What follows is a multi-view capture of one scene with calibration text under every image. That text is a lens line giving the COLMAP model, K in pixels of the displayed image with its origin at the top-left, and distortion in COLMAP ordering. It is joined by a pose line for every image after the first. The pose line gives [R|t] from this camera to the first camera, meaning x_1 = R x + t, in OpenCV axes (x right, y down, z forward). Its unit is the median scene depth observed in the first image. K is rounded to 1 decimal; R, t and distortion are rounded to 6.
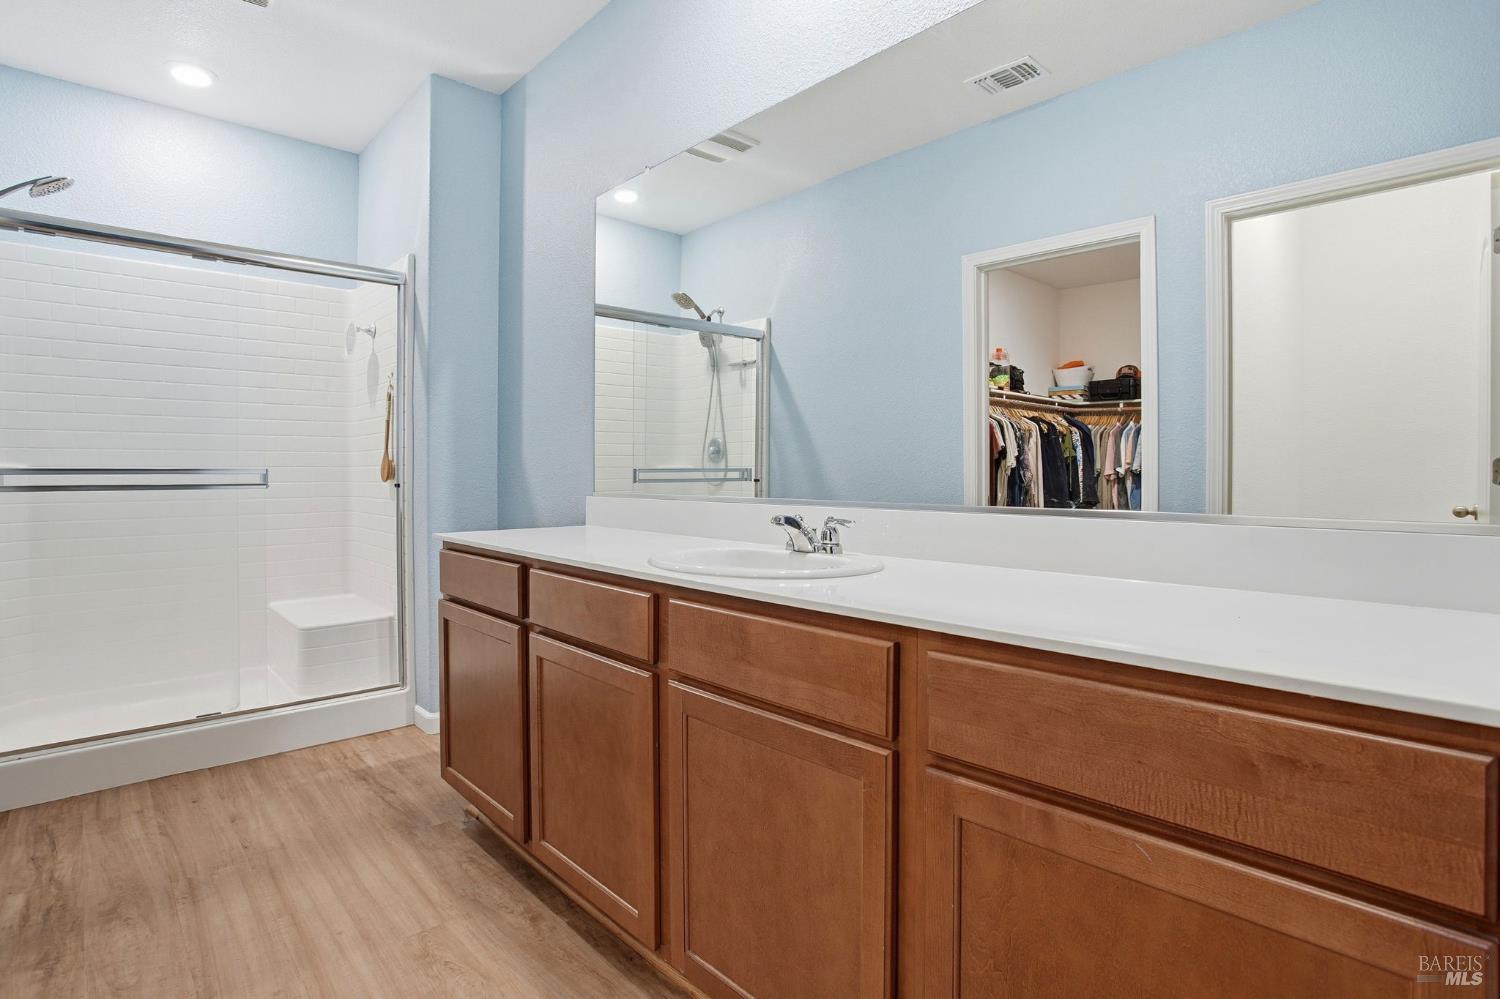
lens RADIAL K [[750.5, 0, 752.4], [0, 750.5, 487.5], [0, 0, 1]] dist [-0.074780, 0.030168]
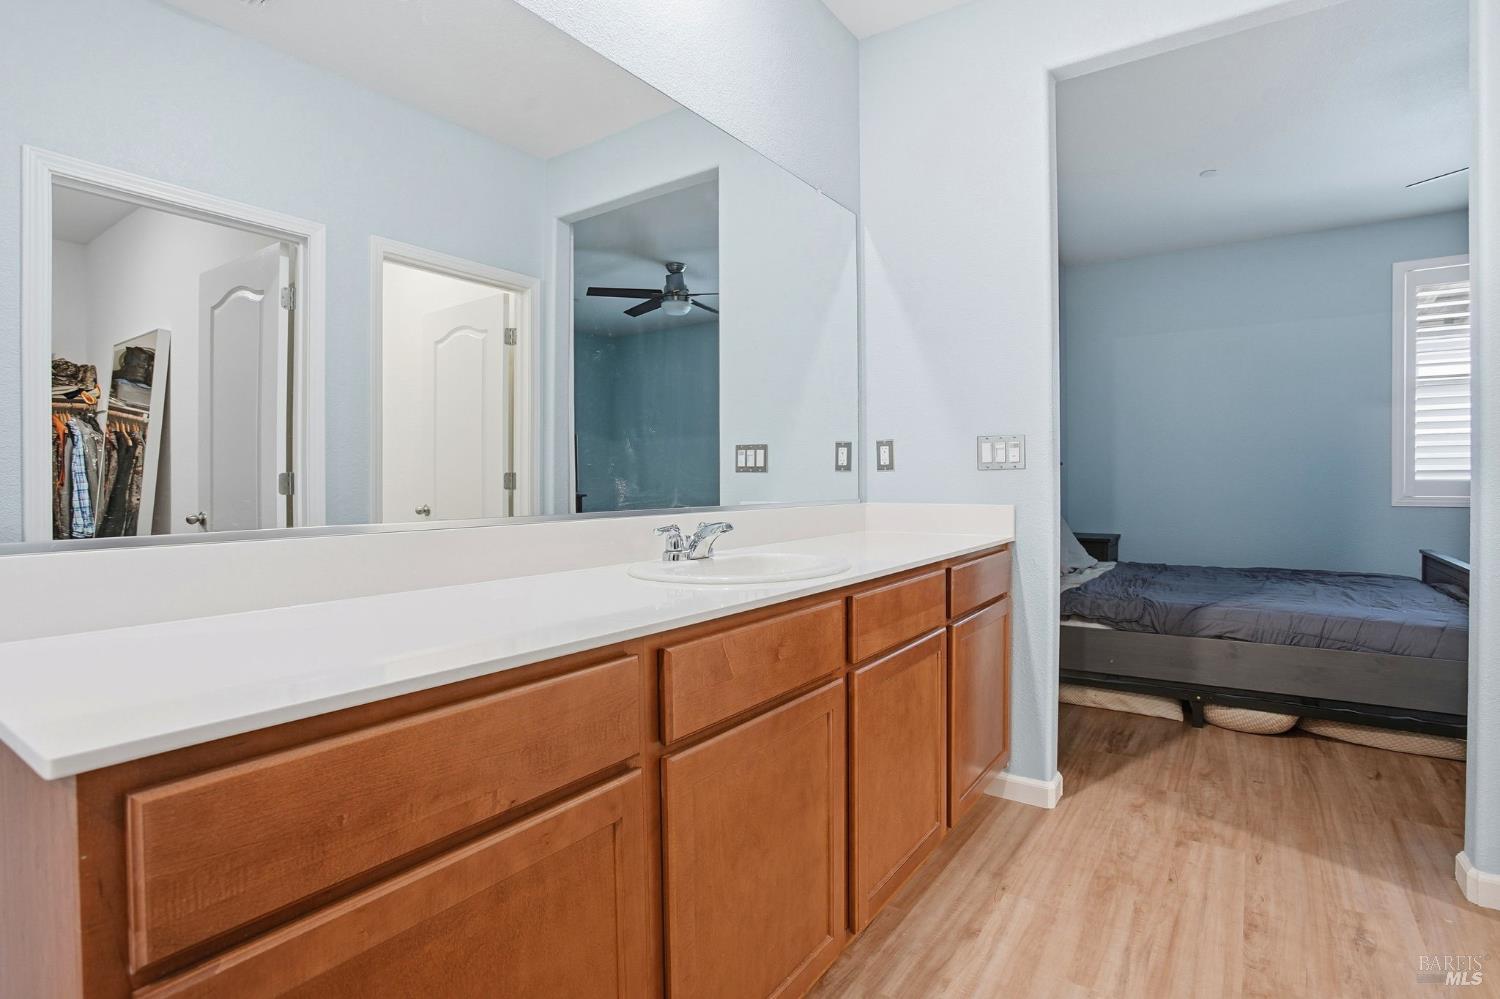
lens RADIAL K [[750.5, 0, 752.4], [0, 750.5, 487.5], [0, 0, 1]] dist [-0.074780, 0.030168]
pose [[-0.218482, -0.003328, 0.975835, -0.883488], [0.028636, 0.999542, 0.009820, -0.020321], [-0.975421, 0.030089, -0.218287, 1.063091]]
